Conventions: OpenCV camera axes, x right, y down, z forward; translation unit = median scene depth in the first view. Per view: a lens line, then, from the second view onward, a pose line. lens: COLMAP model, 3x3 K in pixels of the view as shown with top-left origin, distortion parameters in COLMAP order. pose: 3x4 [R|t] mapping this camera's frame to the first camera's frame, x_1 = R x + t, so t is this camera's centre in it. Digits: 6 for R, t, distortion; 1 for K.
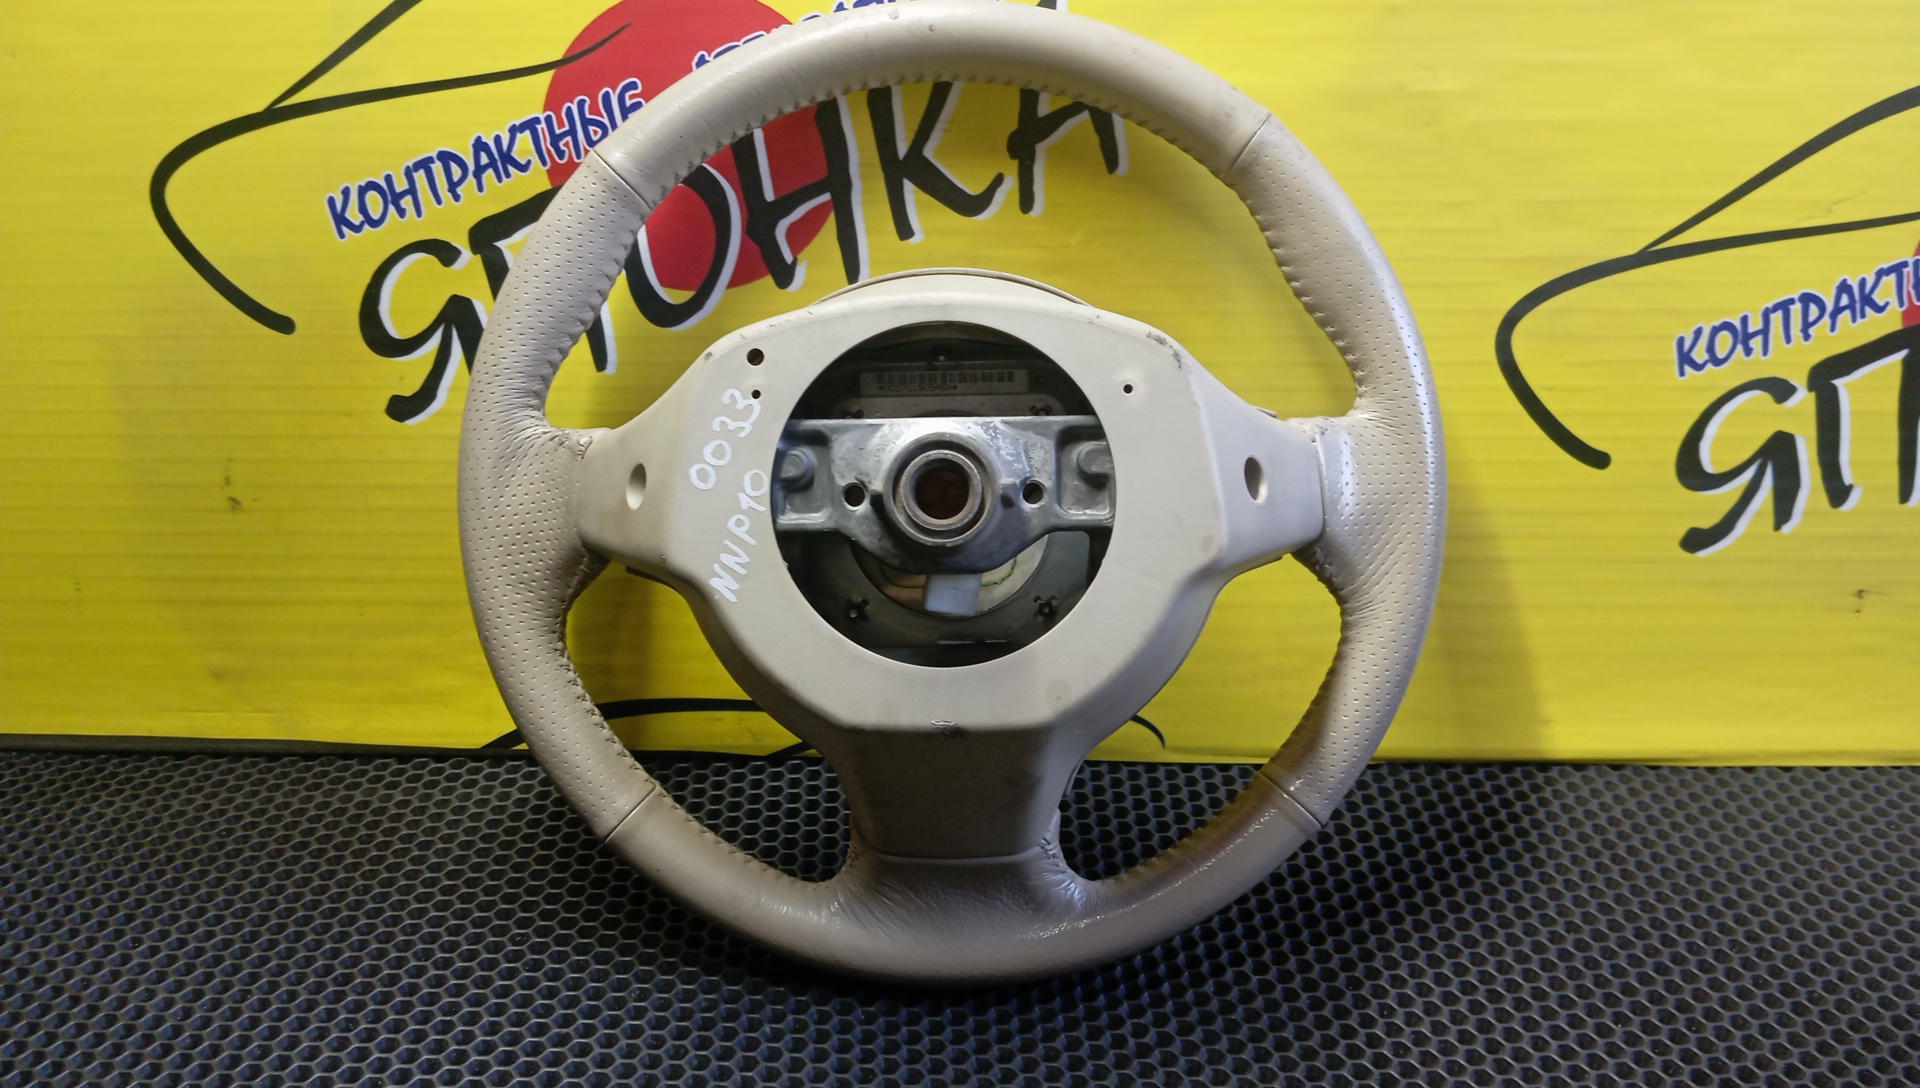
lens RADIAL K [[1566.1, 0, 952.5], [0, 1566.1, 551.0], [0, 0, 1]] dist [0.080922, -0.178515]
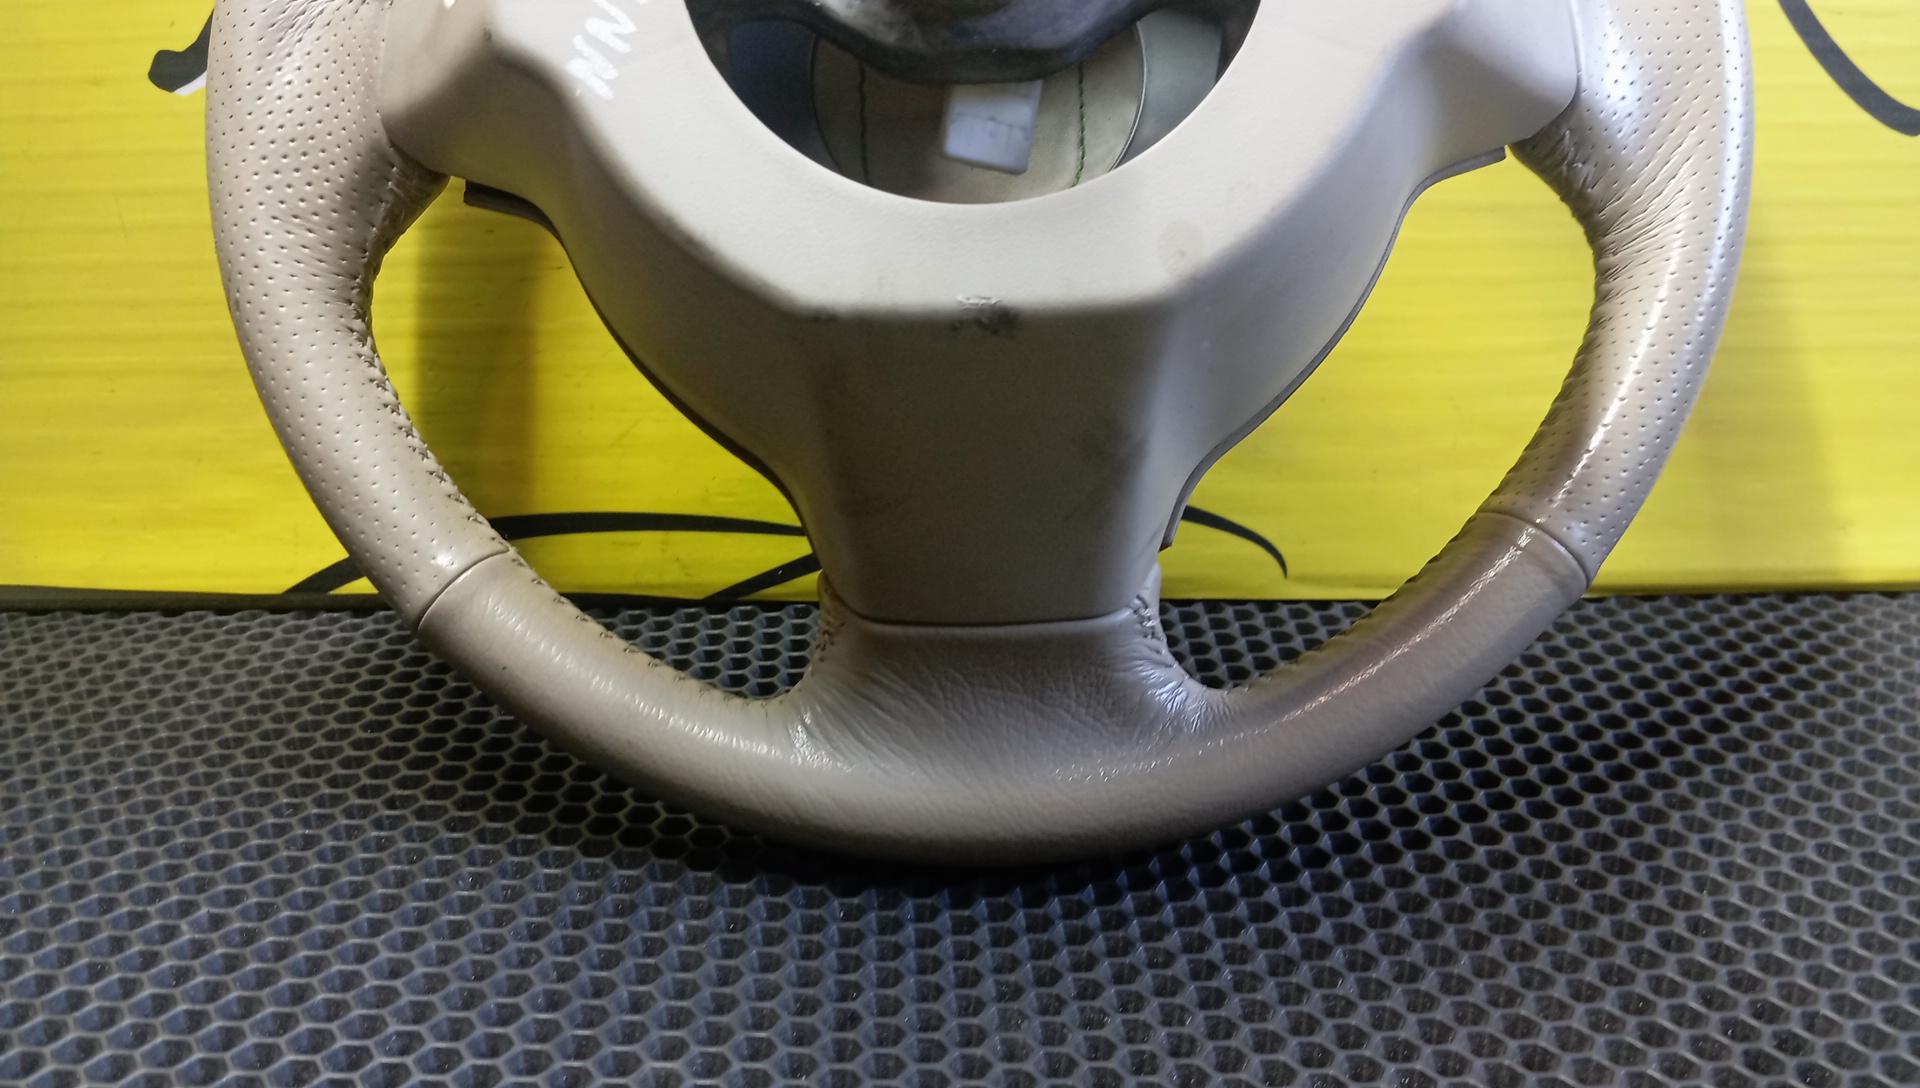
lens RADIAL K [[1566.1, 0, 956.5], [0, 1566.1, 555.3], [0, 0, 1]] dist [0.080922, -0.178515]
pose [[0.999915, -0.010888, 0.007127, -0.014849], [0.011592, 0.994118, -0.107683, 0.208872], [-0.005912, 0.107757, 0.994160, 0.356540]]
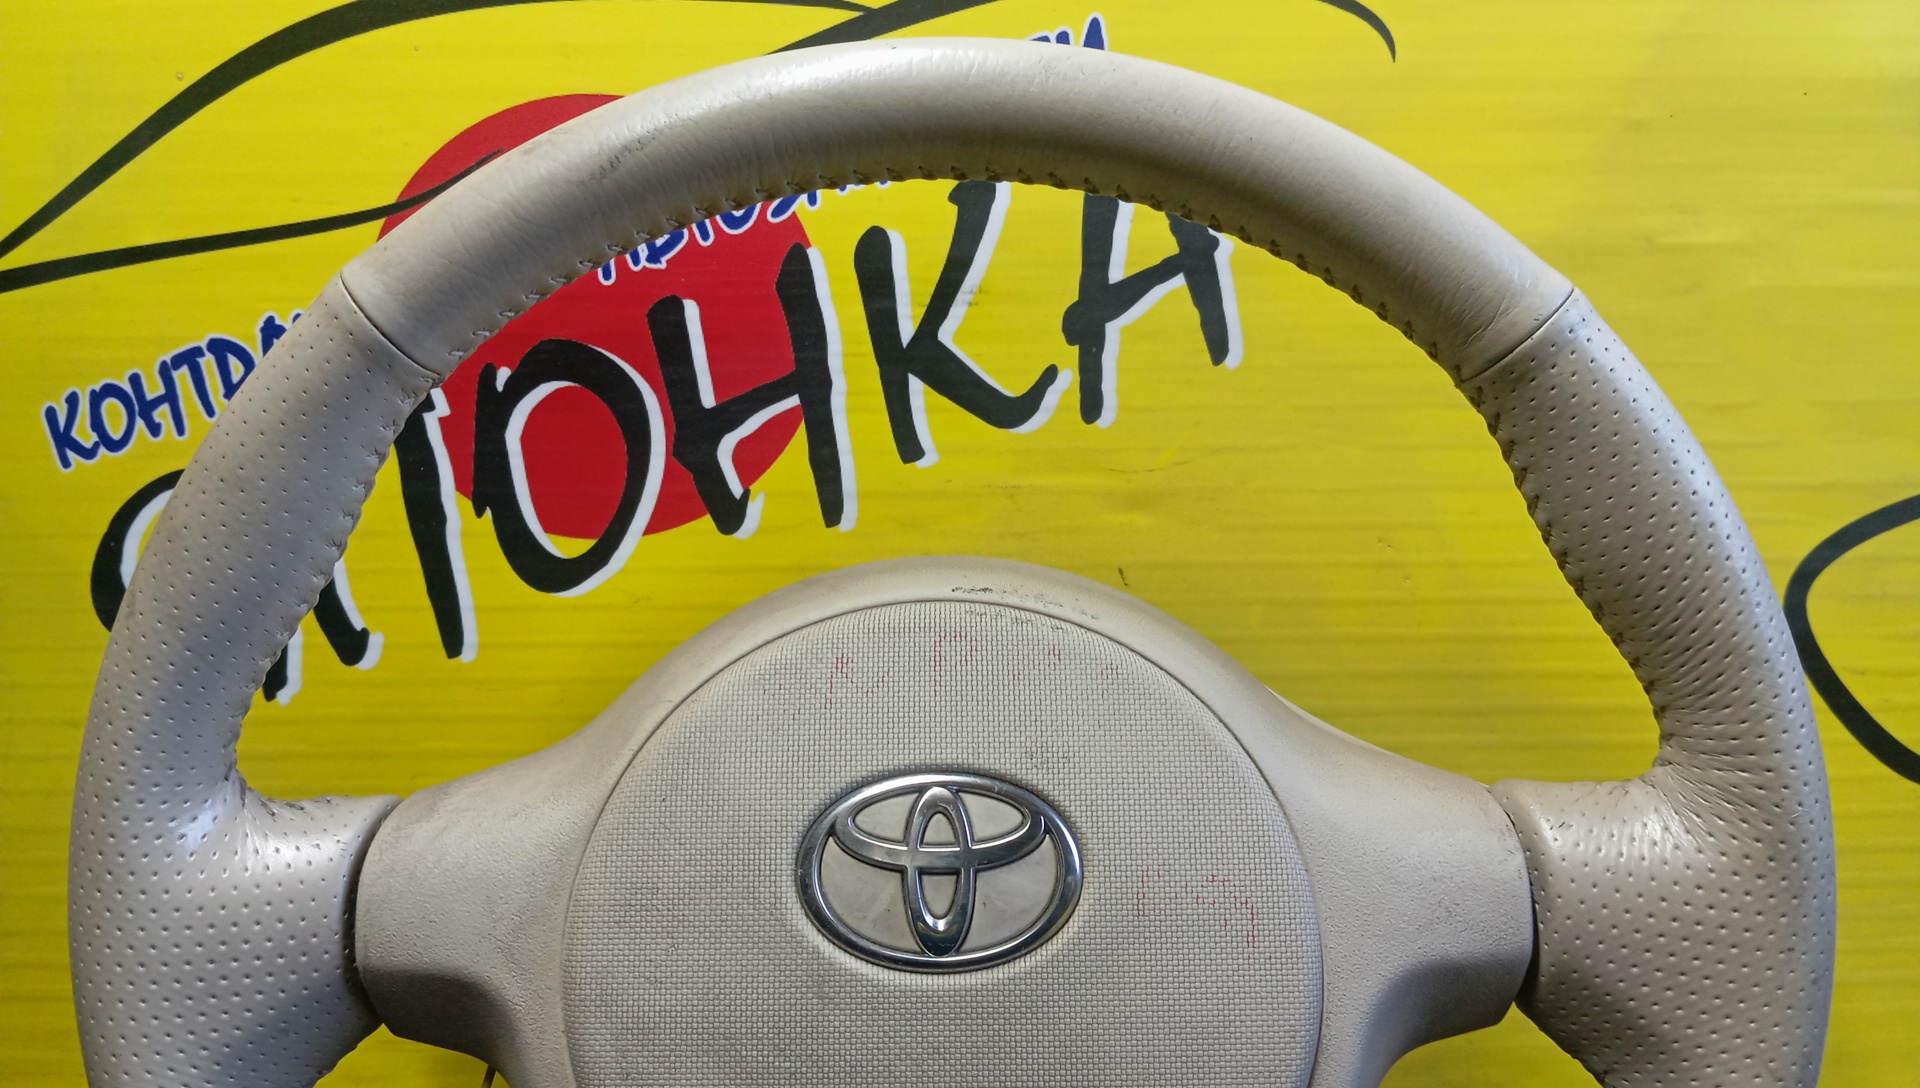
lens RADIAL K [[1566.1, 0, 960.2], [0, 1566.1, 556.2], [0, 0, 1]] dist [0.080922, -0.178515]
pose [[0.999738, -0.007731, 0.021526, -0.023658], [0.010051, 0.993896, -0.109859, -0.085092], [-0.020545, 0.110047, 0.993714, 0.340549]]
